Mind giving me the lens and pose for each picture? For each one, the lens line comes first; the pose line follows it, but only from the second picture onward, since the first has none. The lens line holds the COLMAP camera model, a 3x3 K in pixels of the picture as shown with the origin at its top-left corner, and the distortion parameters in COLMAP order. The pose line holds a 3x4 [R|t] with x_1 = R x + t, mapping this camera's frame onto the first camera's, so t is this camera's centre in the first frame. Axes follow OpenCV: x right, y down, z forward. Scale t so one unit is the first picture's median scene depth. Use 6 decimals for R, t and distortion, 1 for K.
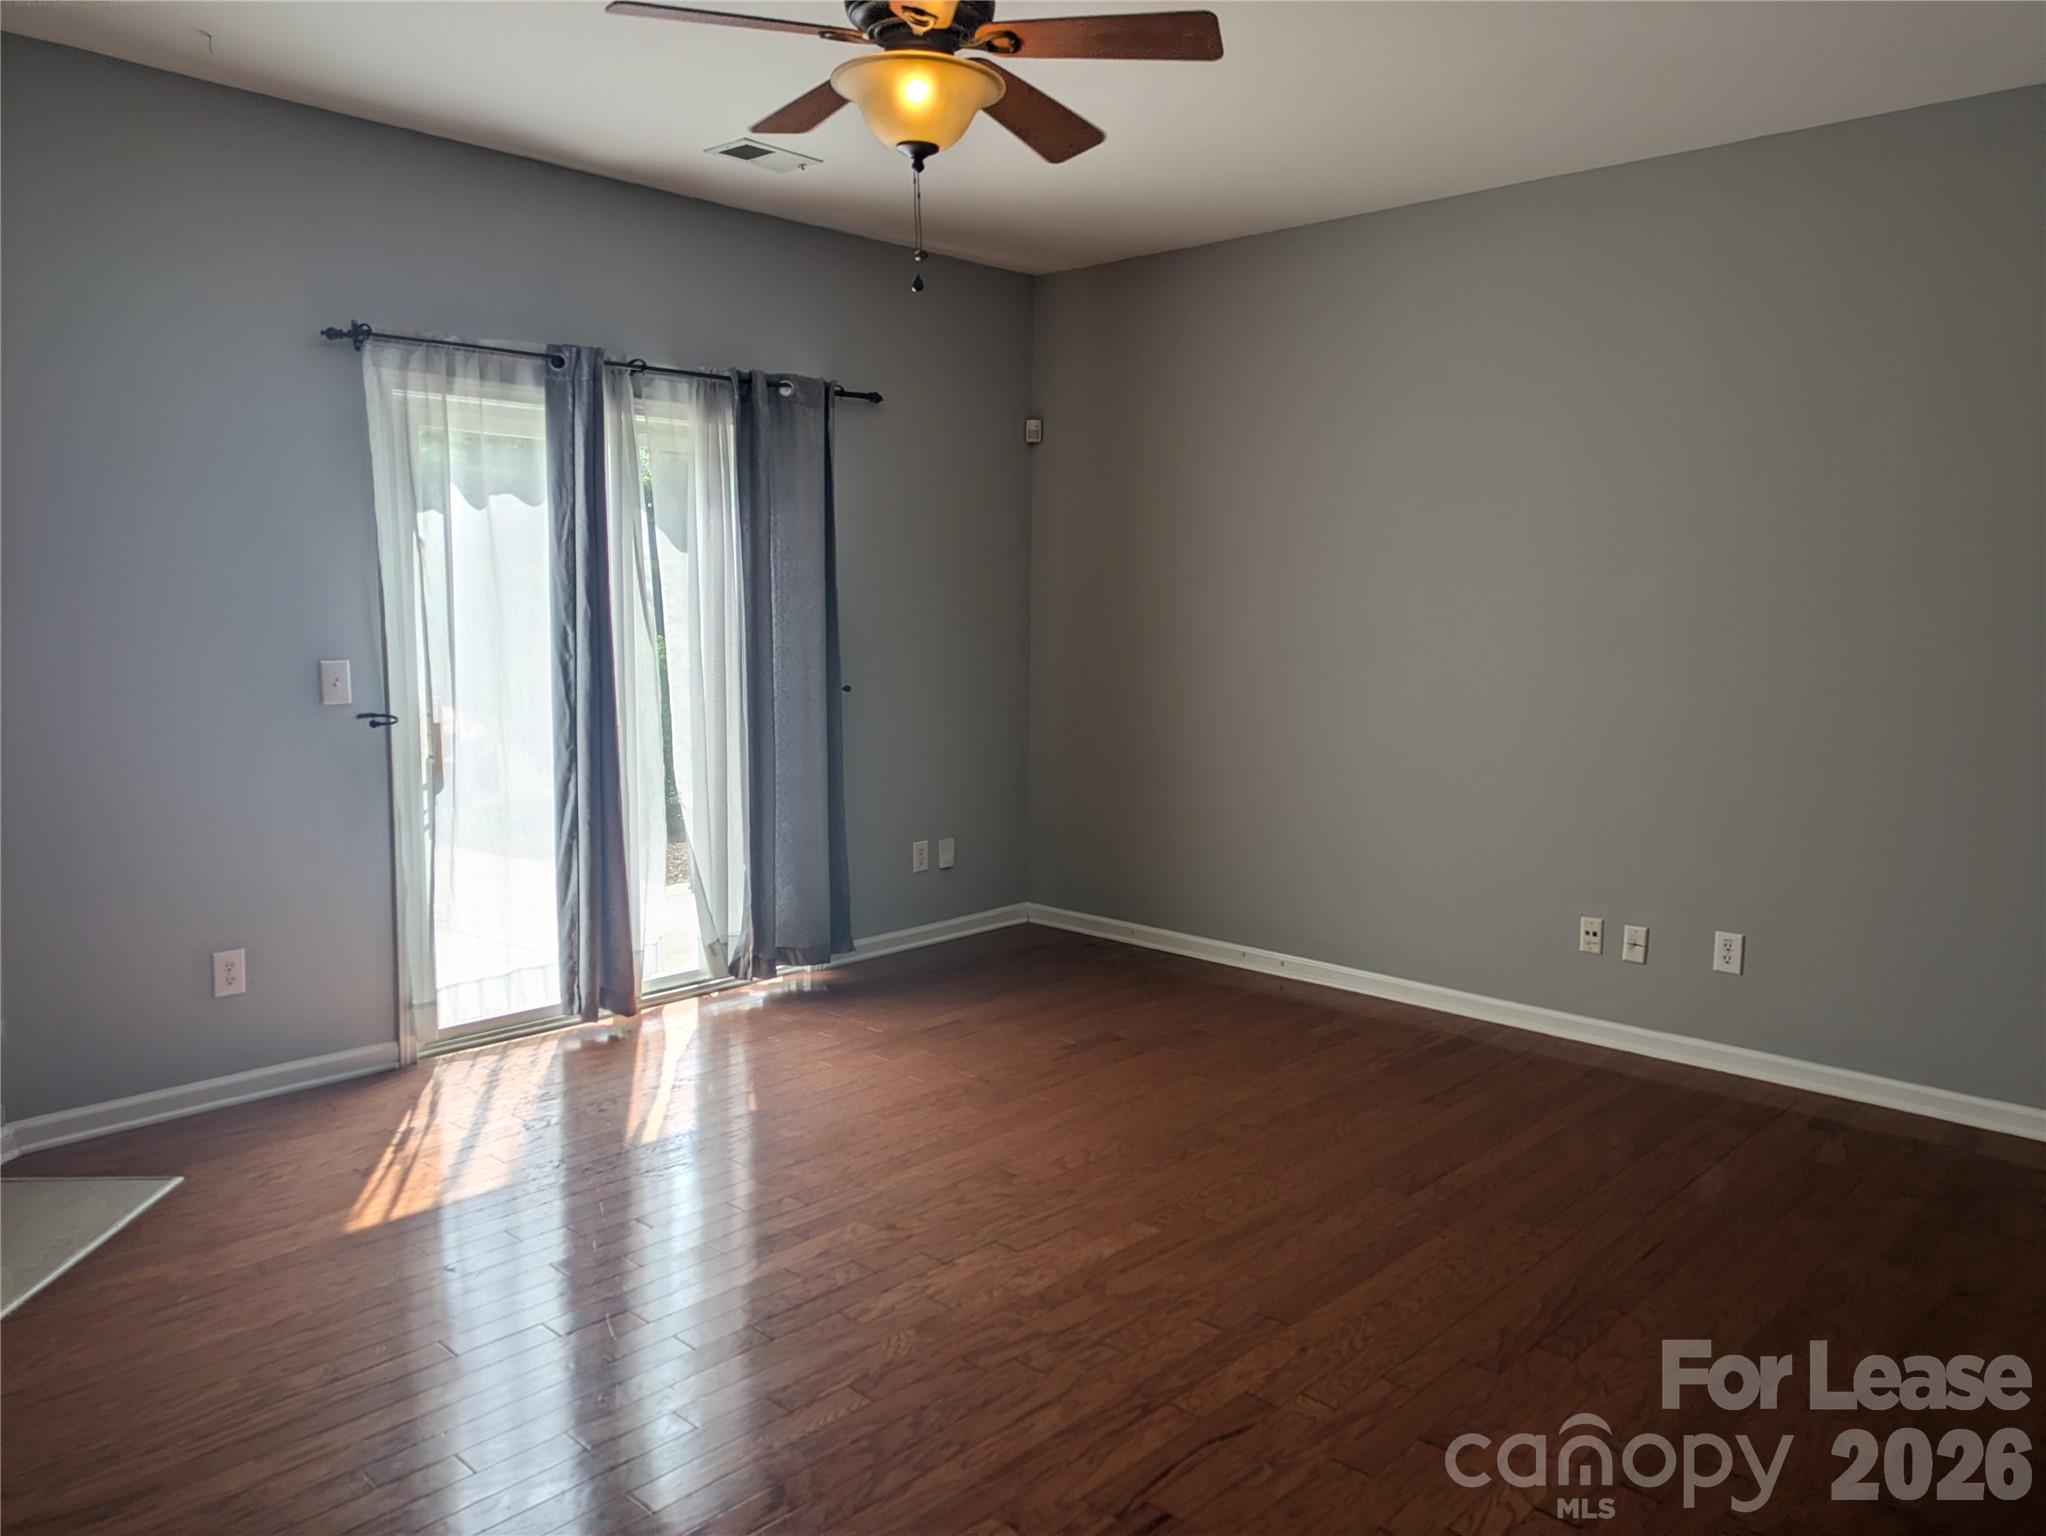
lens RADIAL K [[1520.5, 0, 1010.9], [0, 1520.5, 751.8], [0, 0, 1]] dist [0.049835, -0.034697]
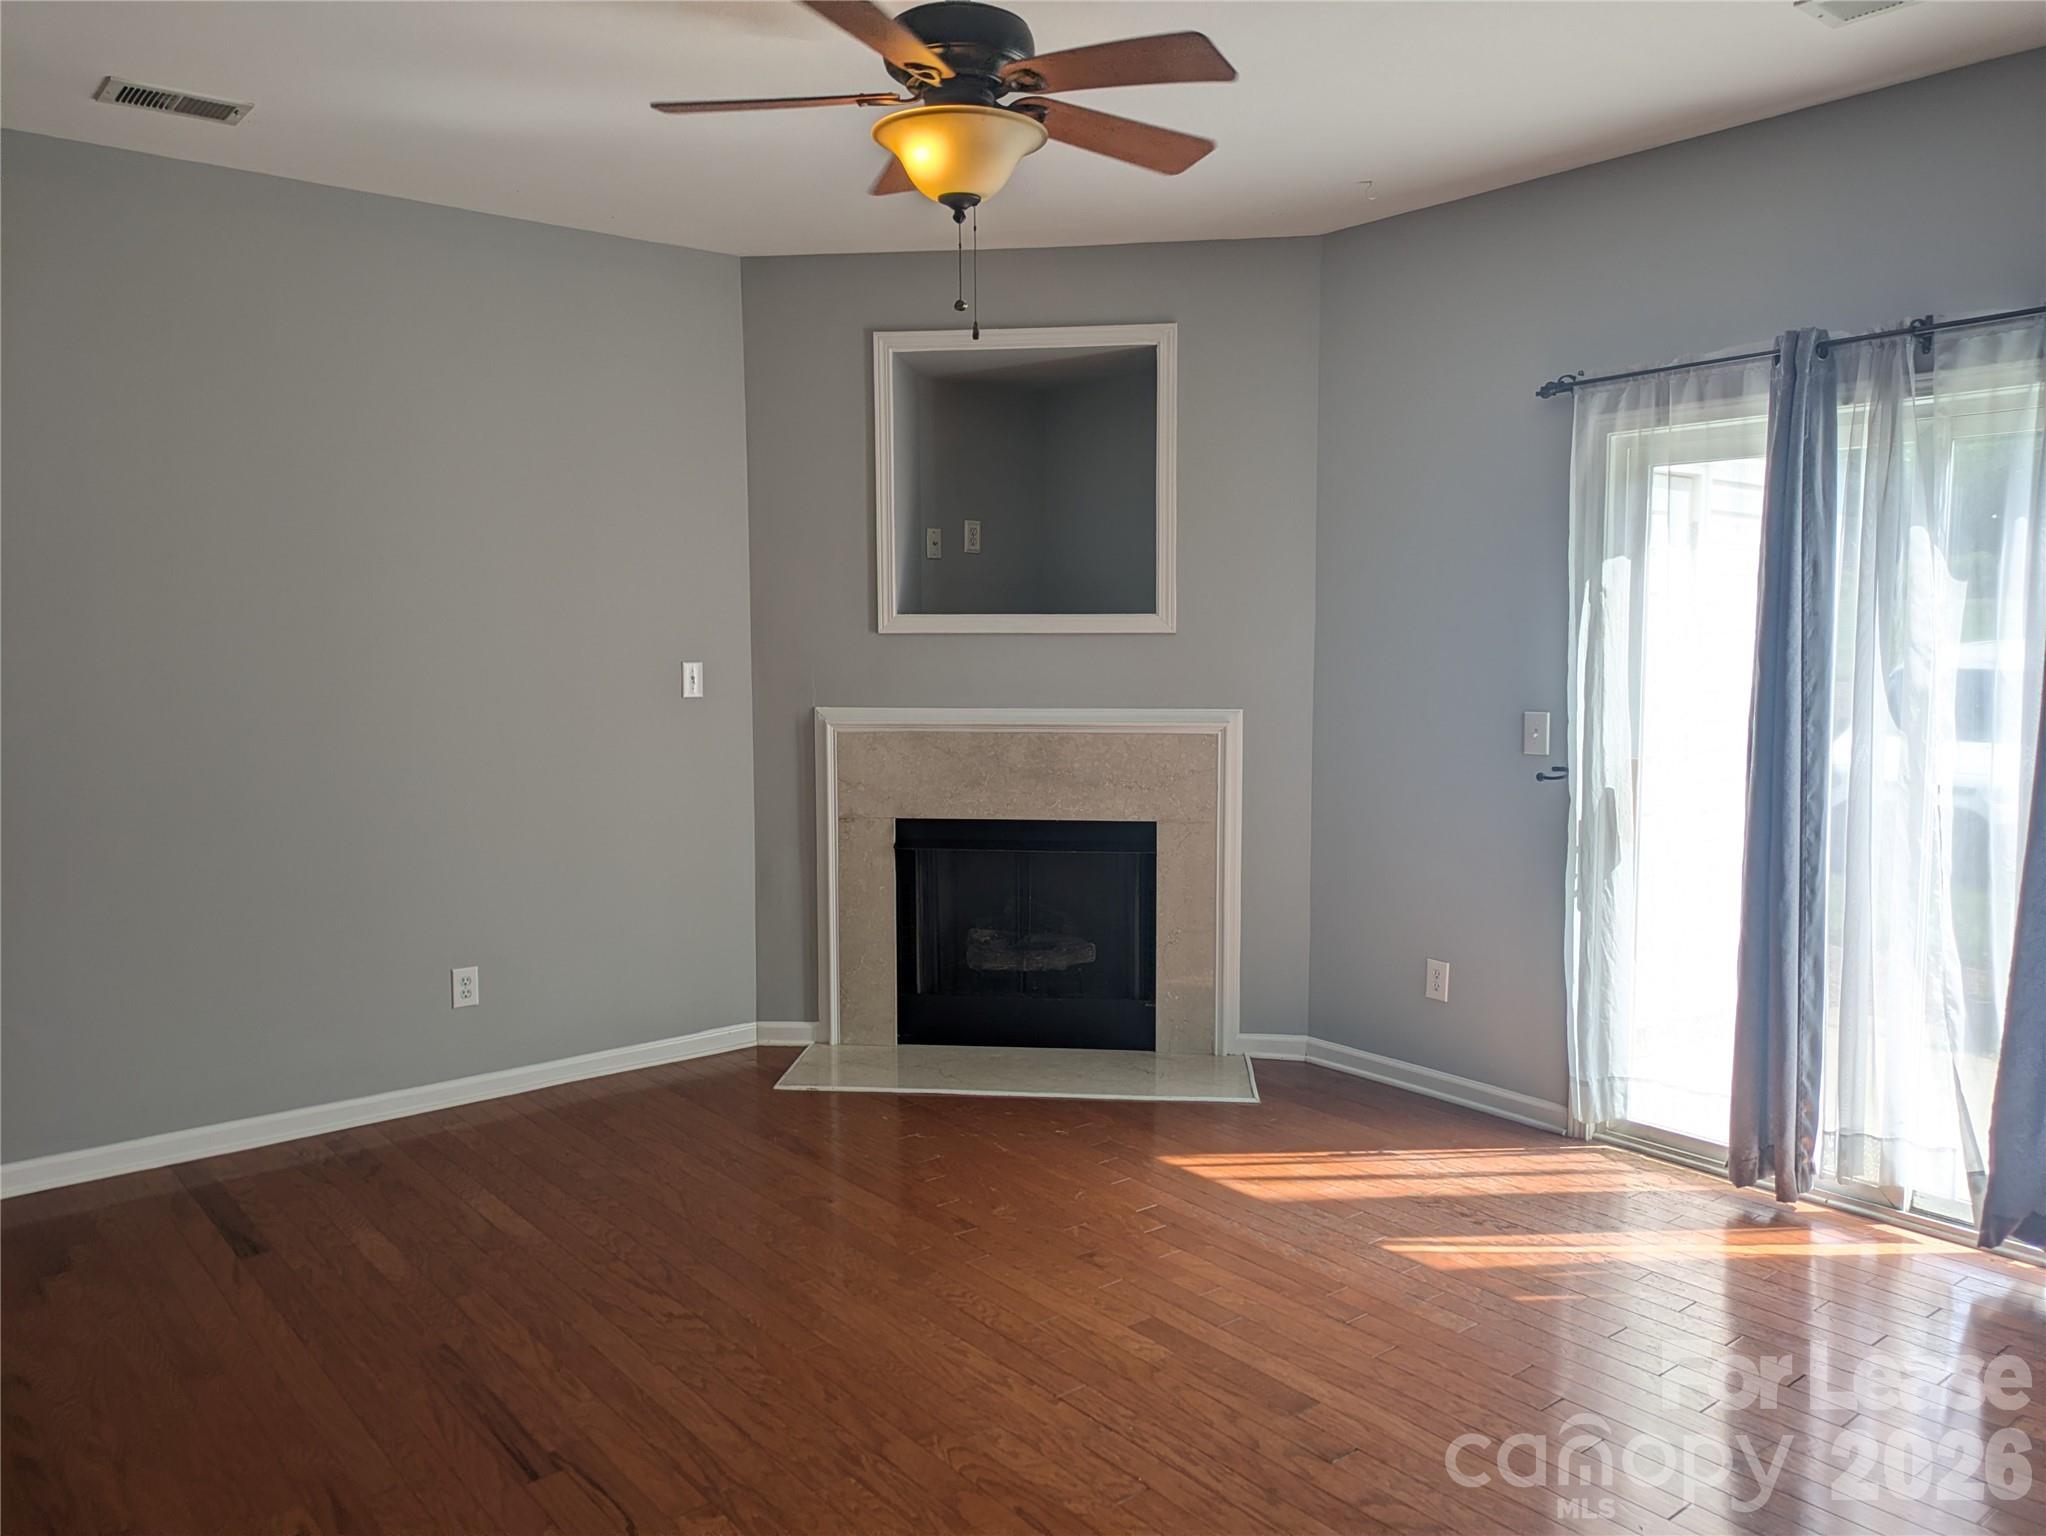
lens RADIAL K [[1520.5, 0, 991.1], [0, 1520.5, 746.1], [0, 0, 1]] dist [0.049835, -0.034697]
pose [[-0.149086, 0.068698, -0.986435, 0.601853], [-0.098847, 0.991551, 0.083994, -0.084180], [0.983871, 0.110028, -0.141036, 0.766440]]
